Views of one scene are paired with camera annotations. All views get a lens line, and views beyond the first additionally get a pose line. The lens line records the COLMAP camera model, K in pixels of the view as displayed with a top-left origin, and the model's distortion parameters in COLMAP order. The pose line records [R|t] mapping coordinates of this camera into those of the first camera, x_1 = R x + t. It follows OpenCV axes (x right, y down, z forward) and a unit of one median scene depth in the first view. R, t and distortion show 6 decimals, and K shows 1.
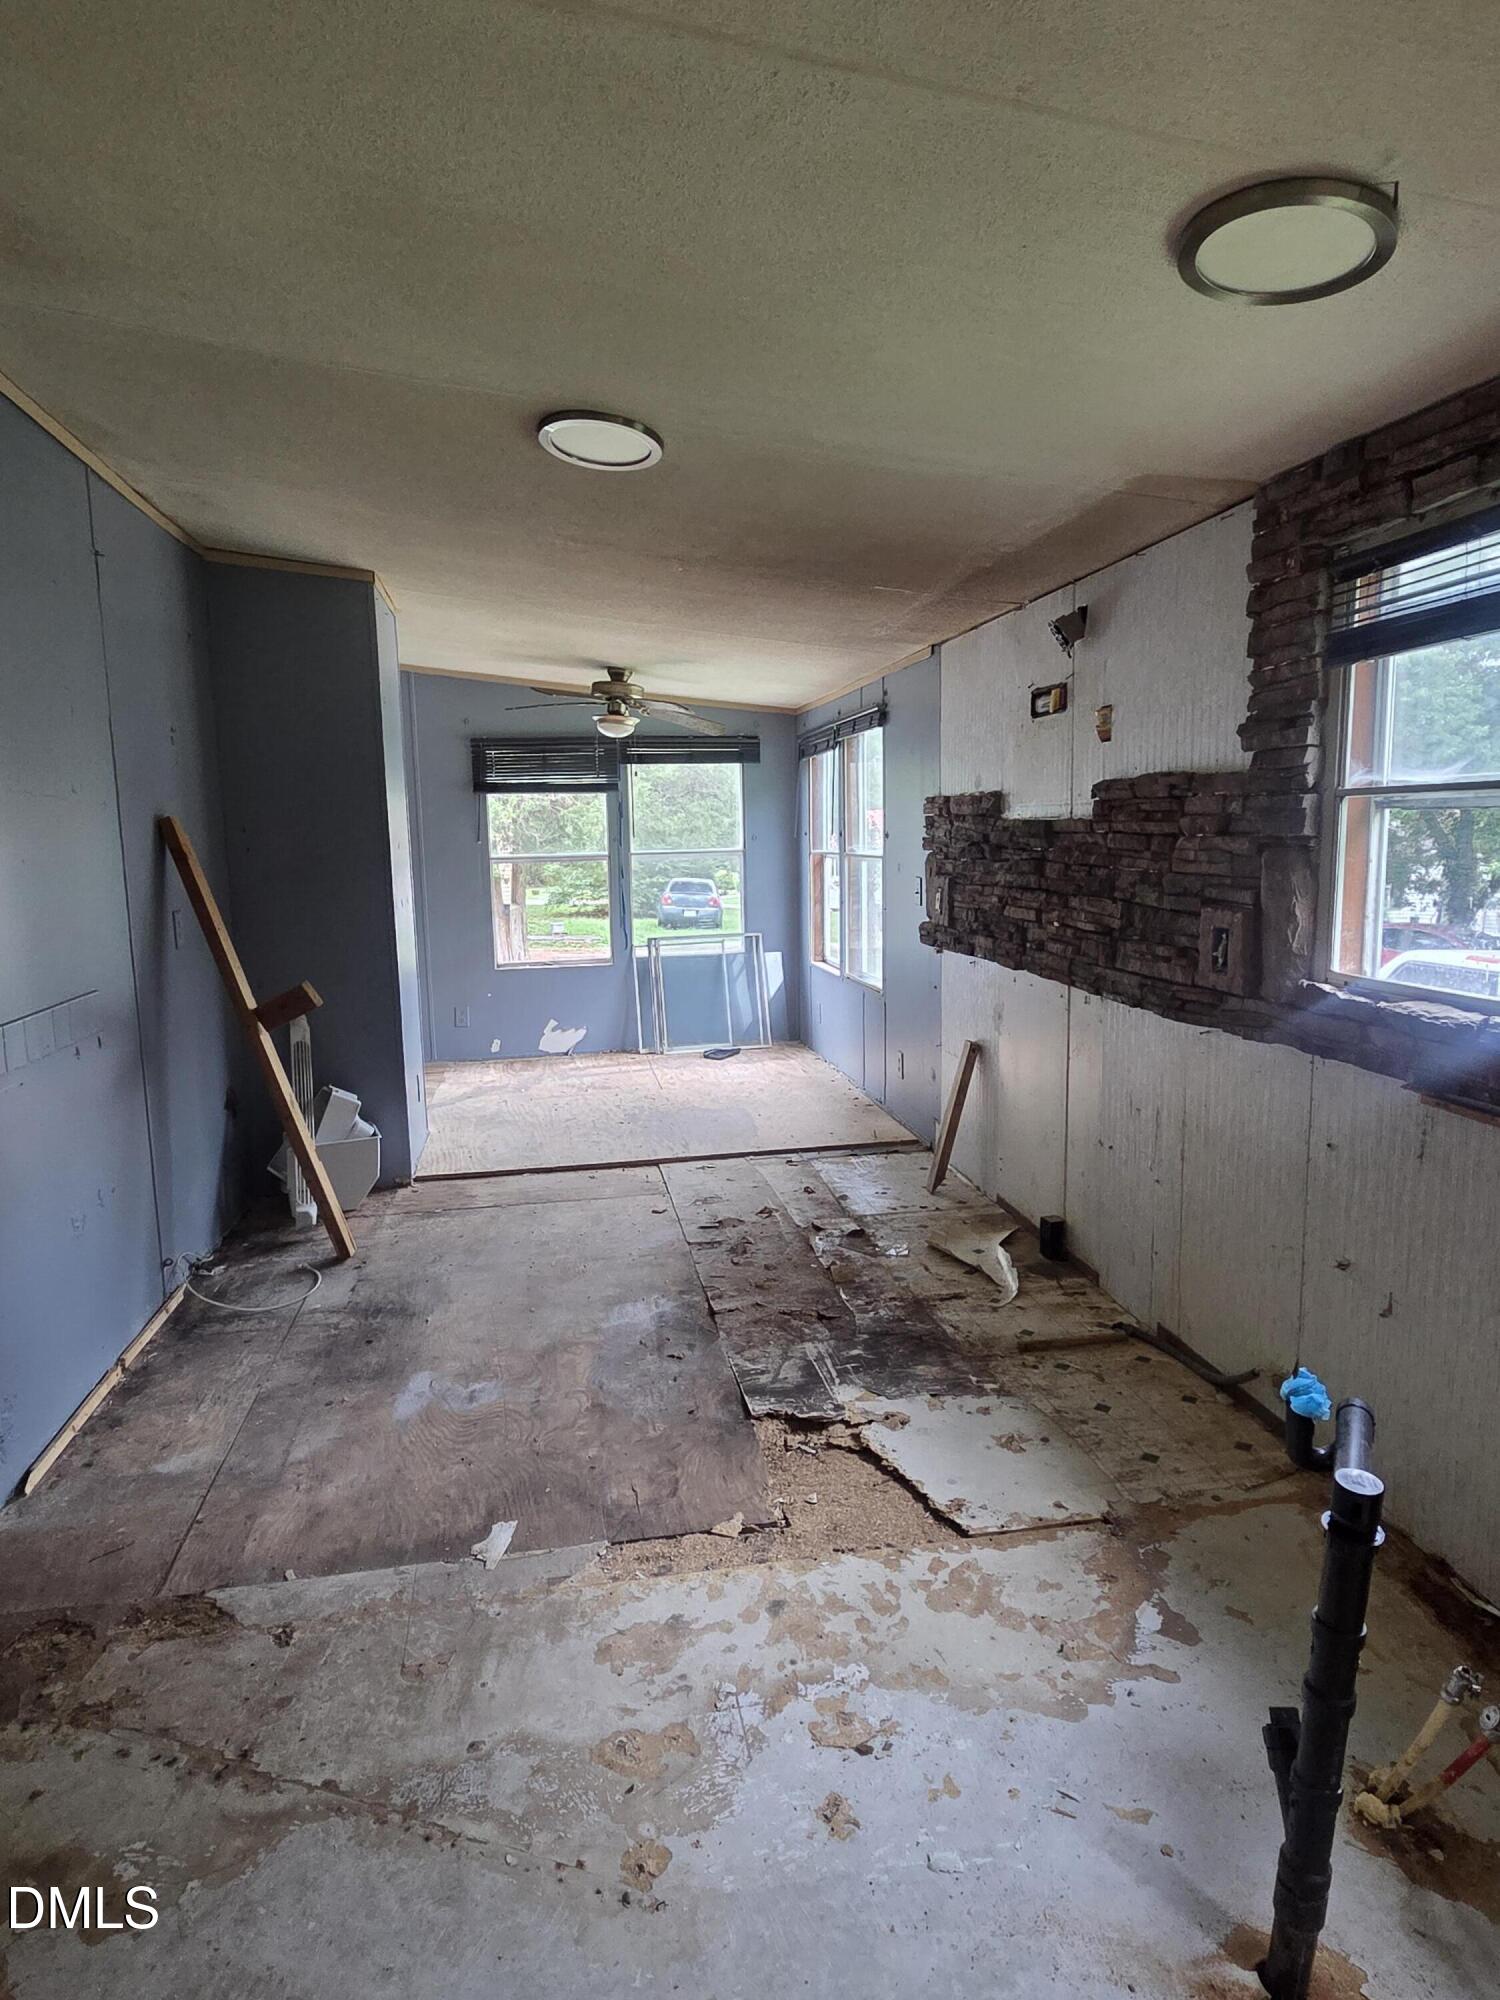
lens RADIAL K [[1181.3, 0, 750.0], [0, 1181.3, 1000.0], [0, 0, 1]] dist [0.001029, 0.000306]
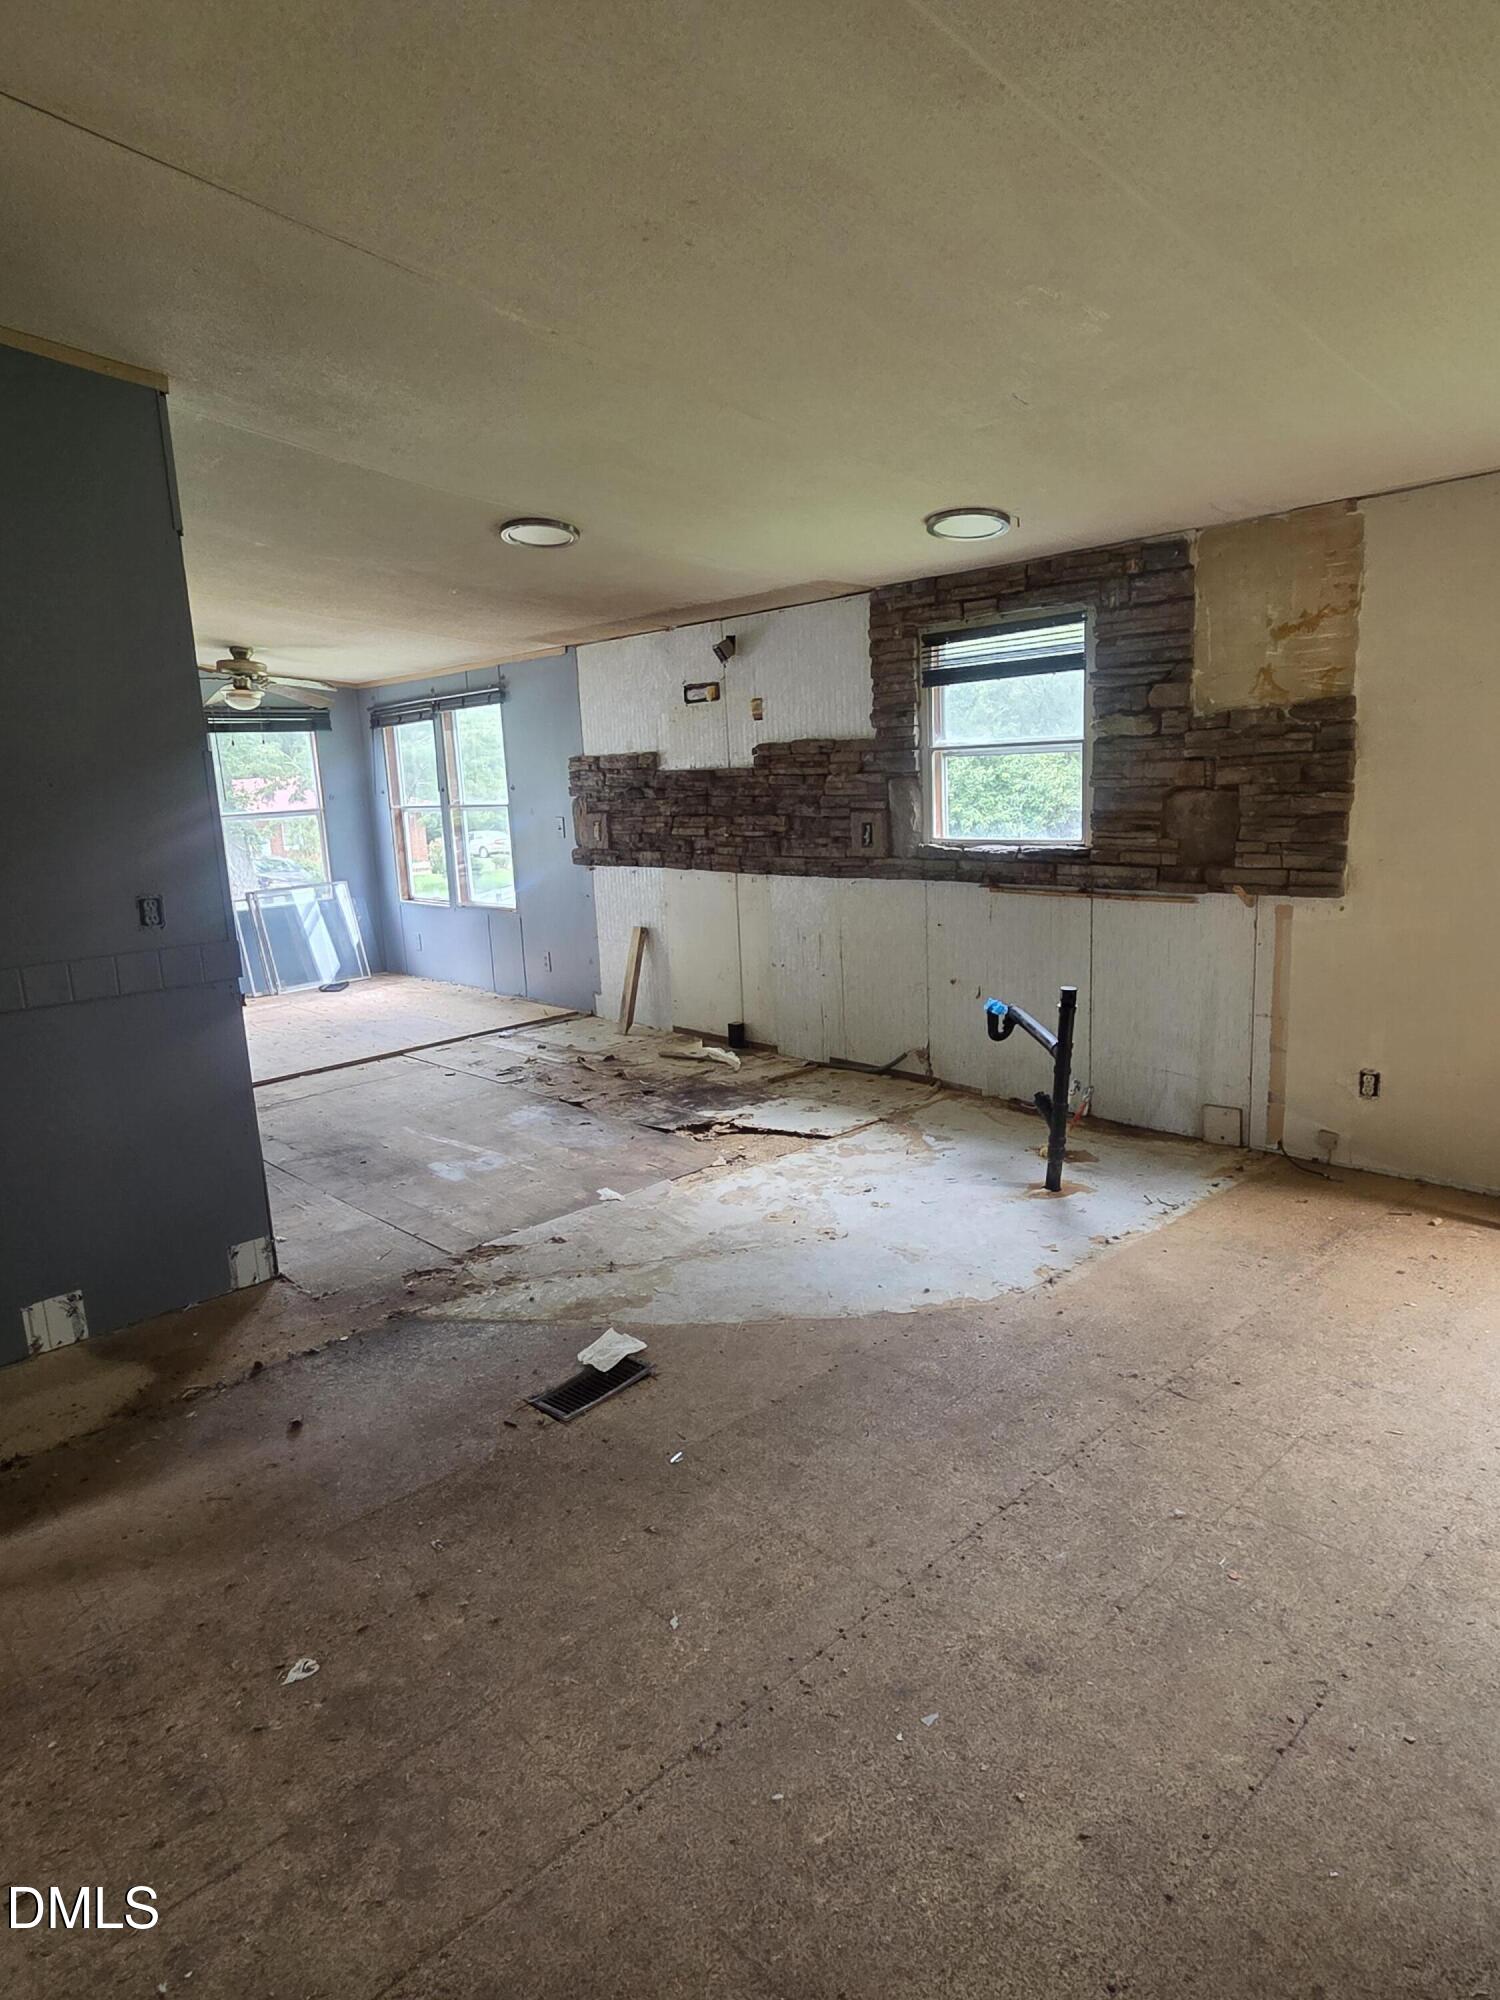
lens RADIAL K [[1181.3, 0, 750.0], [0, 1181.3, 1000.0], [0, 0, 1]] dist [0.001029, 0.000306]
pose [[0.837009, -0.126371, 0.532397, -0.717636], [0.109657, 0.991967, 0.063058, 0.072180], [-0.536089, 0.005601, 0.844143, -0.436029]]
